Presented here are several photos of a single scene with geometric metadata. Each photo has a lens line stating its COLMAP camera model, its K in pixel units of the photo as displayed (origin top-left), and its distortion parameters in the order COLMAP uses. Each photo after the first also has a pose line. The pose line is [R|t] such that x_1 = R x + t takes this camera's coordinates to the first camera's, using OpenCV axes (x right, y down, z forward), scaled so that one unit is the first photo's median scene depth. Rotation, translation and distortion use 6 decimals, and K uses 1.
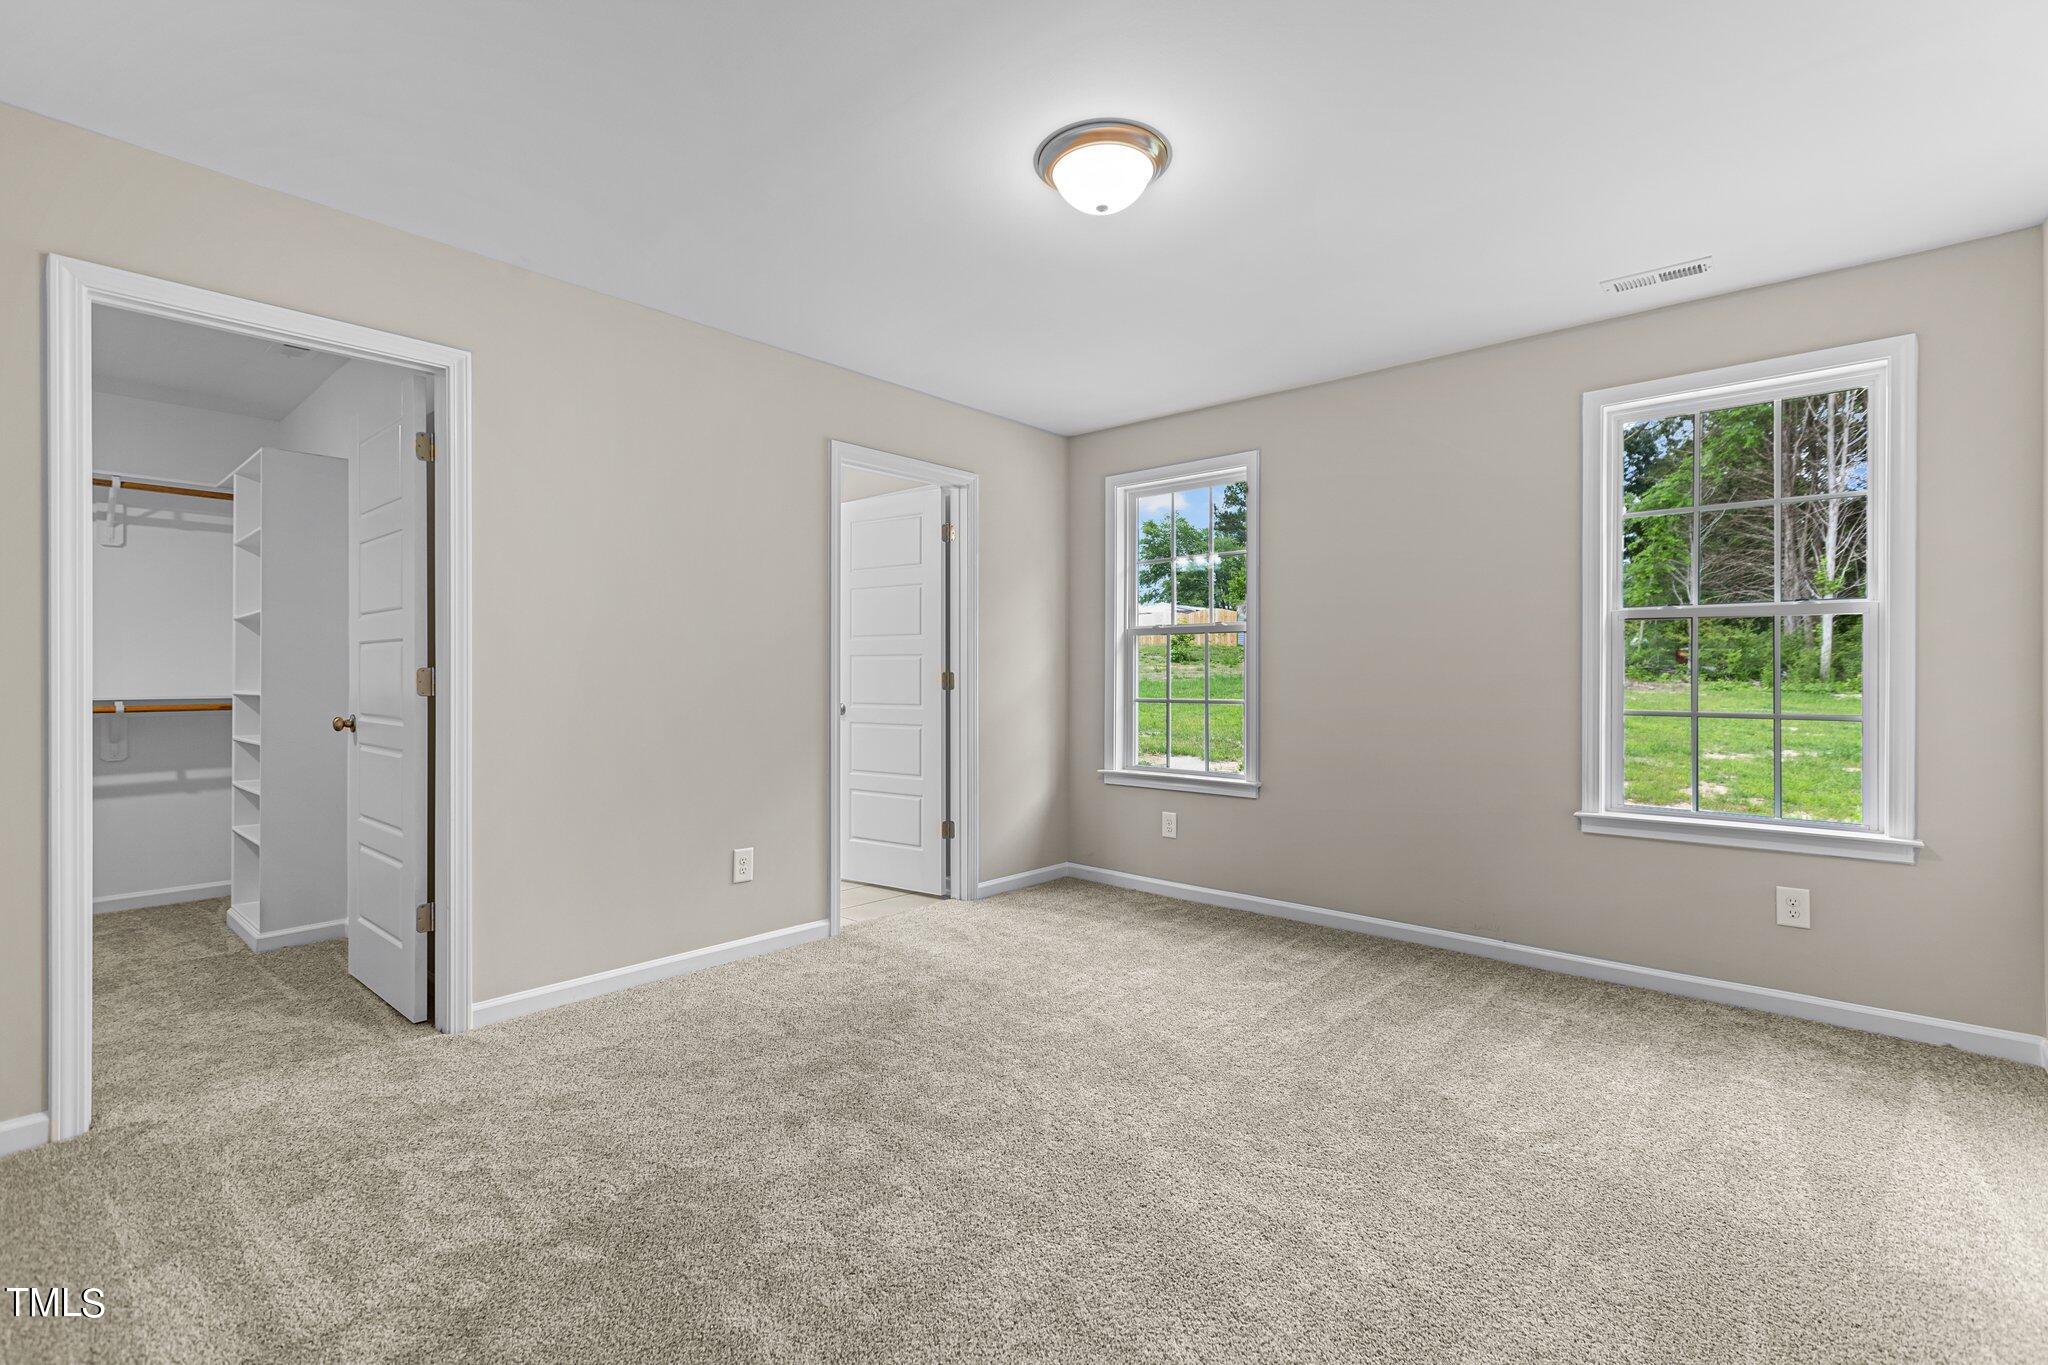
lens RADIAL K [[915.8, 0, 1010.1], [0, 915.8, 663.9], [0, 0, 1]] dist [0.007324, 0.000301]
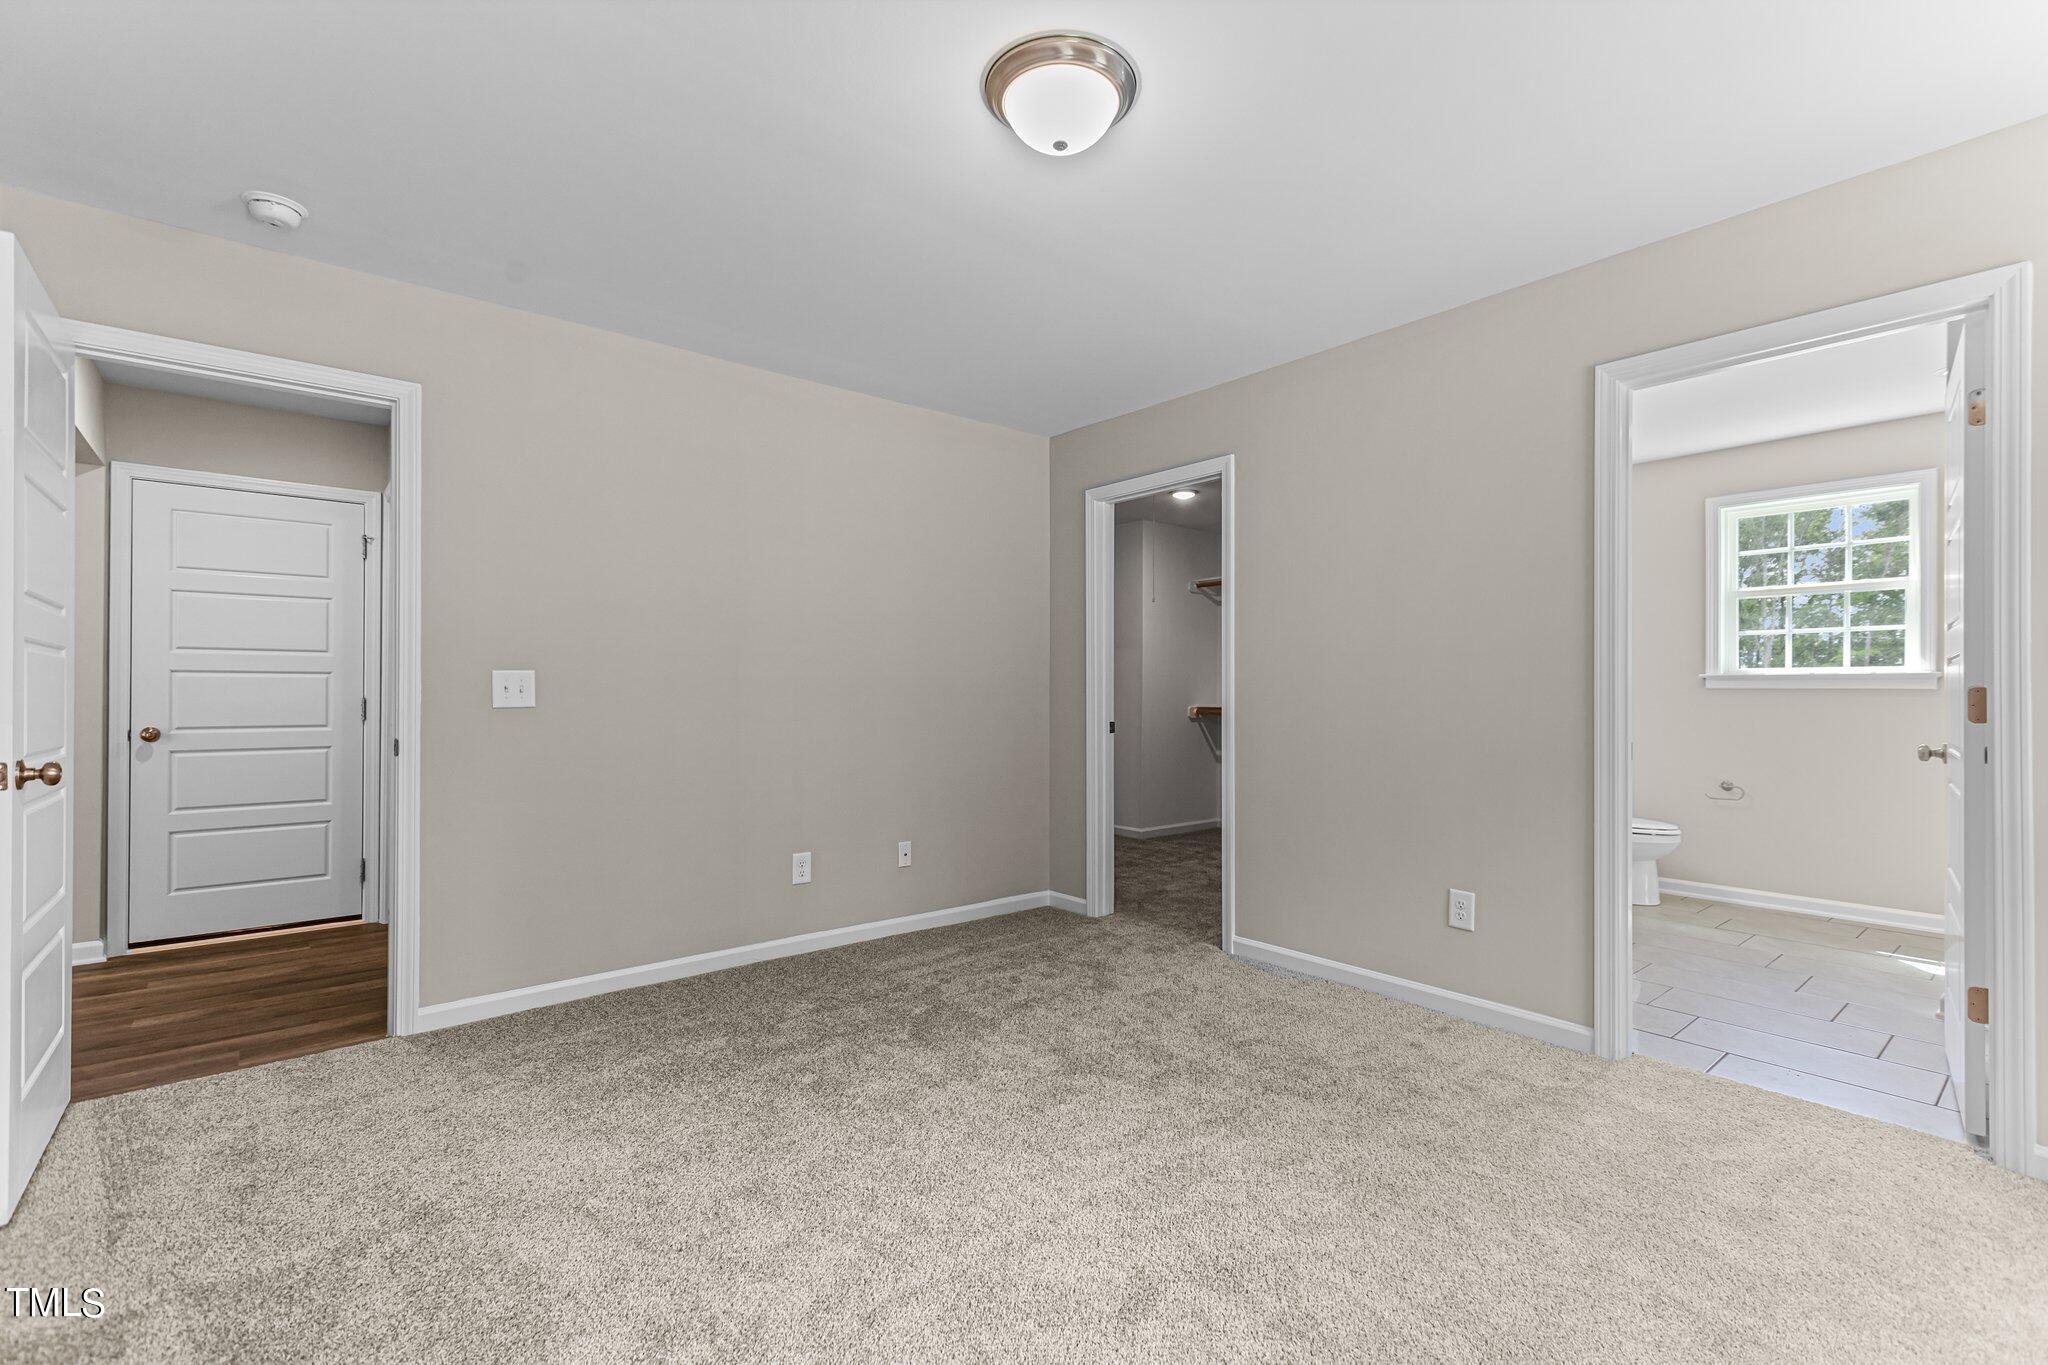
lens RADIAL K [[901.7, 0, 1024.0], [0, 901.7, 682.5], [0, 0, 1]] dist [0.003418, 0.000042]
pose [[-0.127272, -0.010331, -0.991814, 0.835013], [0.005004, 0.999926, -0.011058, 0.017635], [0.991855, -0.006370, -0.127211, 0.961348]]
